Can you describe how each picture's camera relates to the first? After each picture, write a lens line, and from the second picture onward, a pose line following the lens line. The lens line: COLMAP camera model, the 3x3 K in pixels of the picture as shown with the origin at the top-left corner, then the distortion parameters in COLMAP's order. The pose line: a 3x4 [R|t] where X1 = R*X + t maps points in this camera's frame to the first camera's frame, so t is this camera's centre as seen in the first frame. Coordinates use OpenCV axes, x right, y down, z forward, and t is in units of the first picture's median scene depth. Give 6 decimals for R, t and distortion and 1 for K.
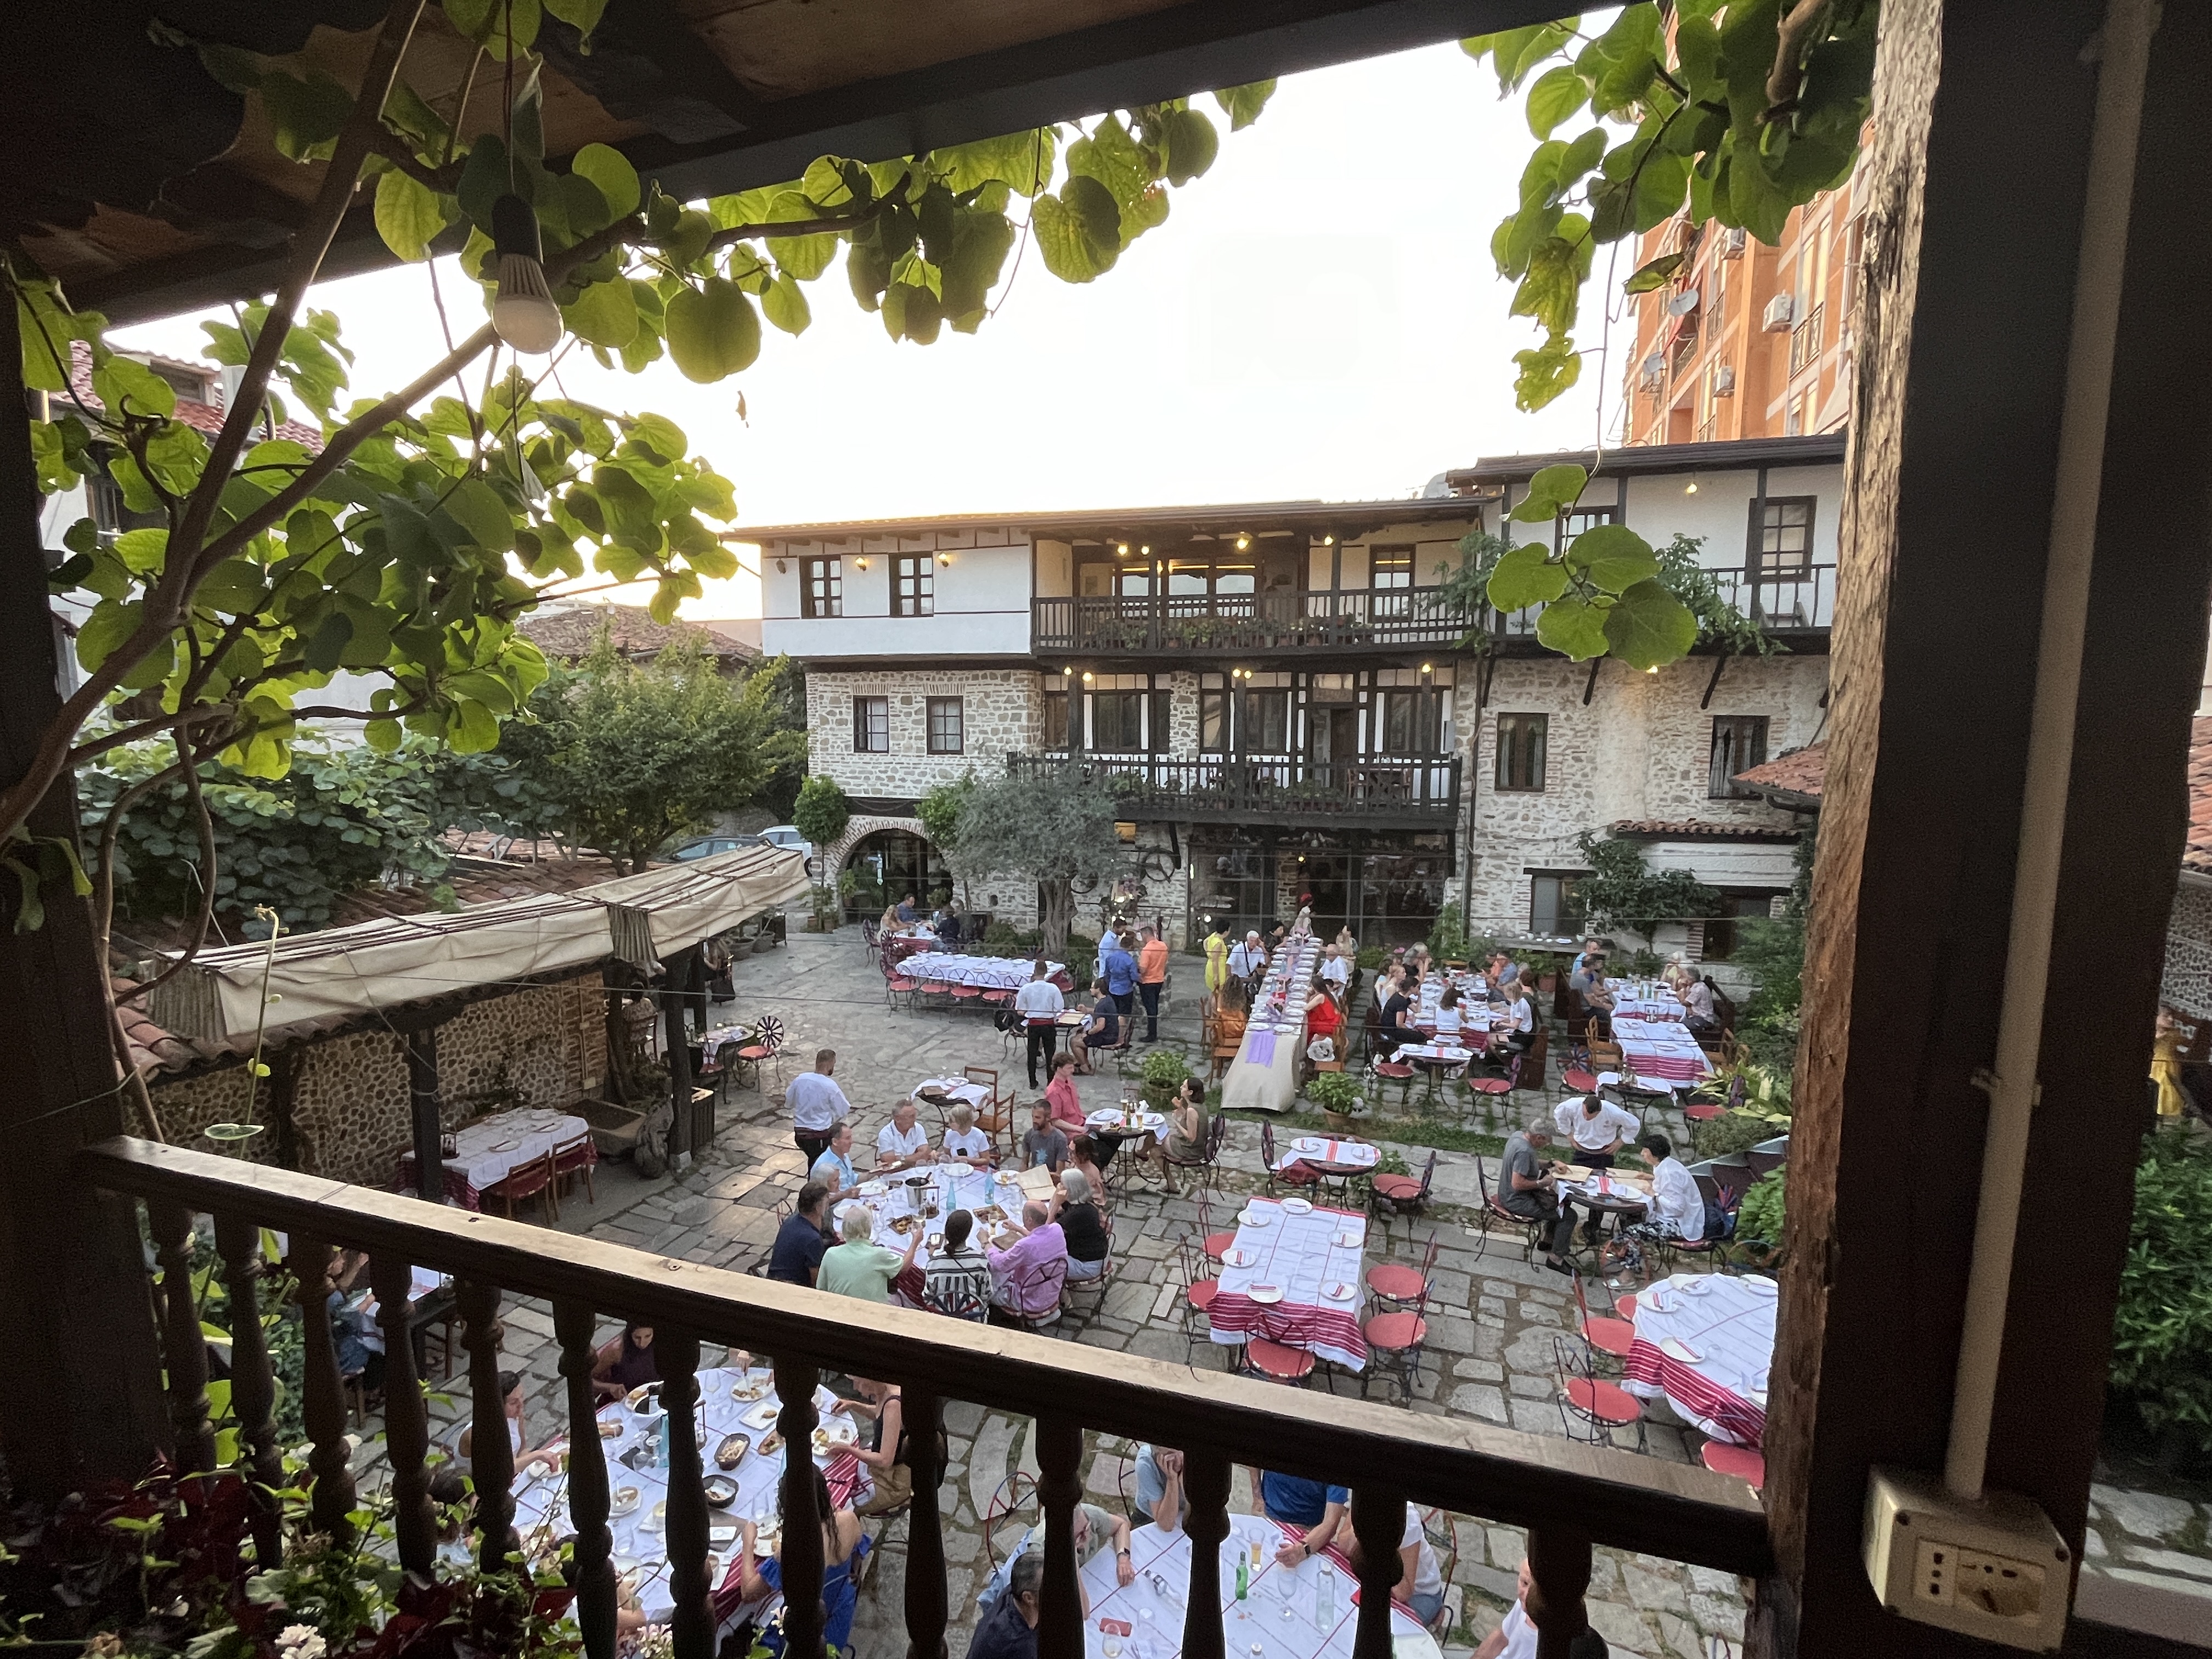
lens RADIAL K [[1034.5, 0, 1104.3], [0, 1034.5, 835.6], [0, 0, 1]] dist [-0.001254, -0.000175]
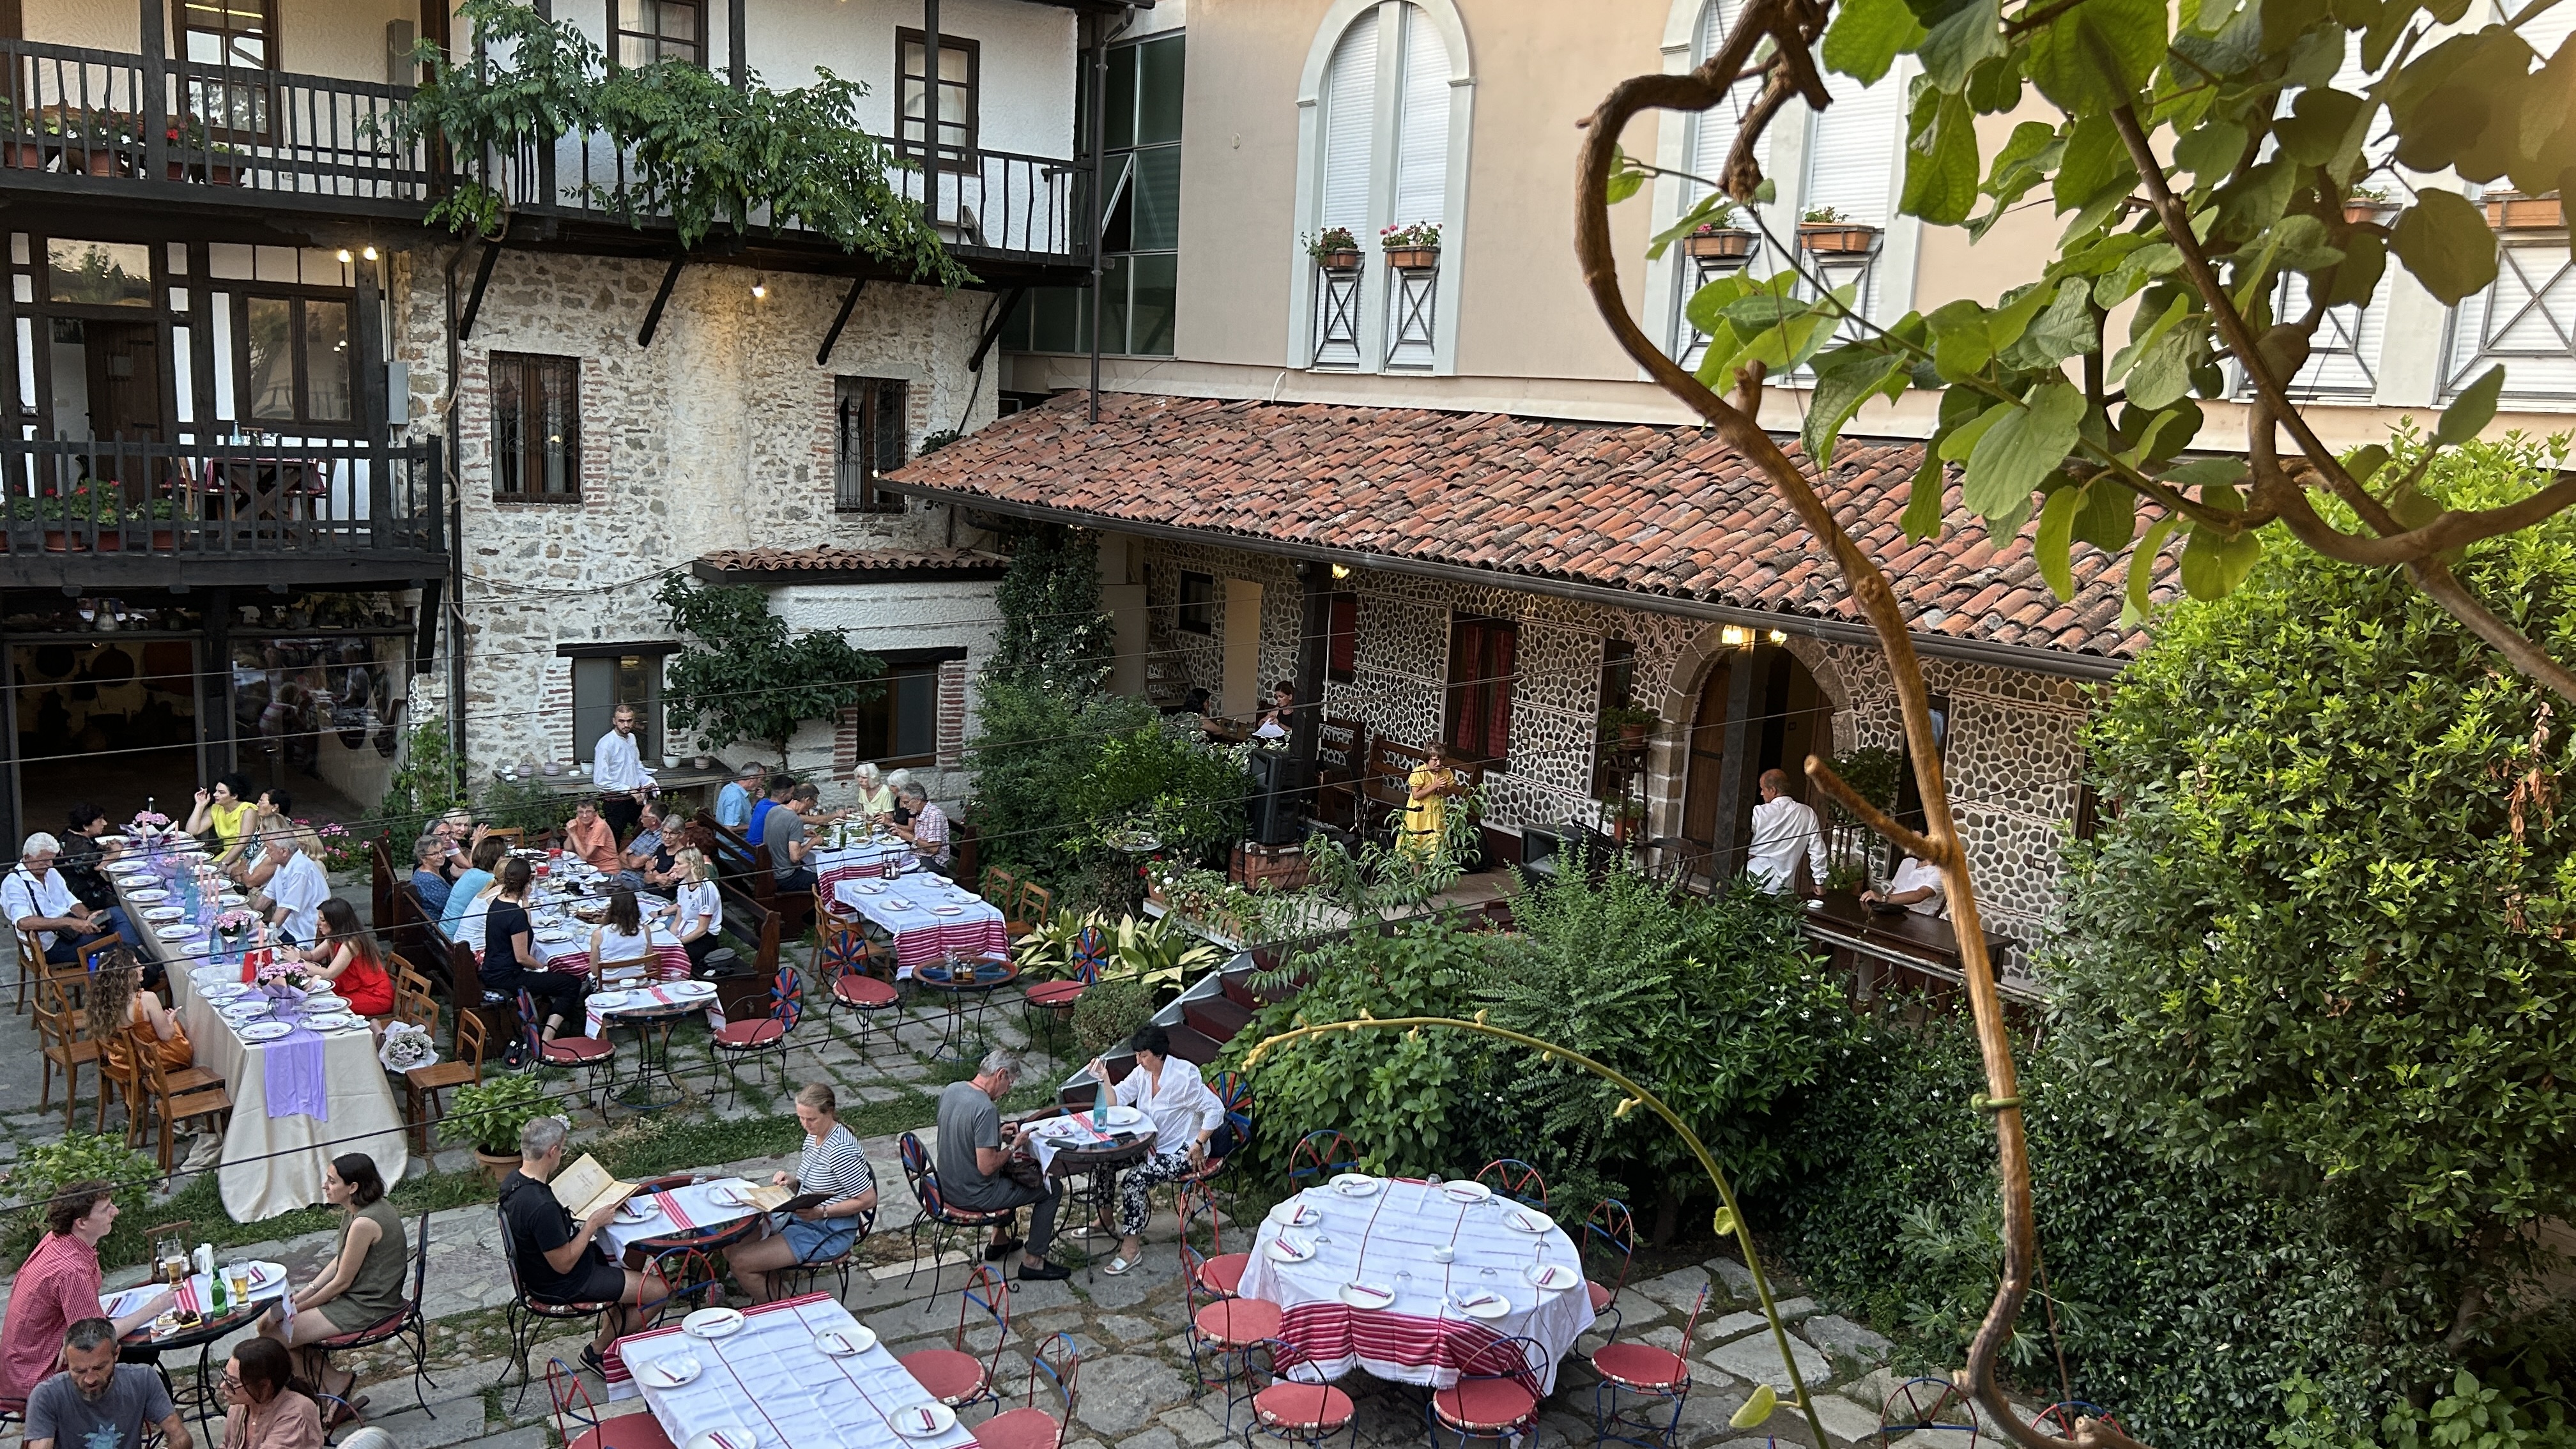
lens RADIAL K [[1929.2, 0, 1288.4], [0, 1929.2, 727.4], [0, 0, 1]] dist [0.038027, -0.032492]
pose [[0.594268, -0.106009, 0.797250, -0.182592], [0.041483, 0.993996, 0.101249, -0.012824], [-0.803197, -0.027097, 0.595097, 0.089561]]
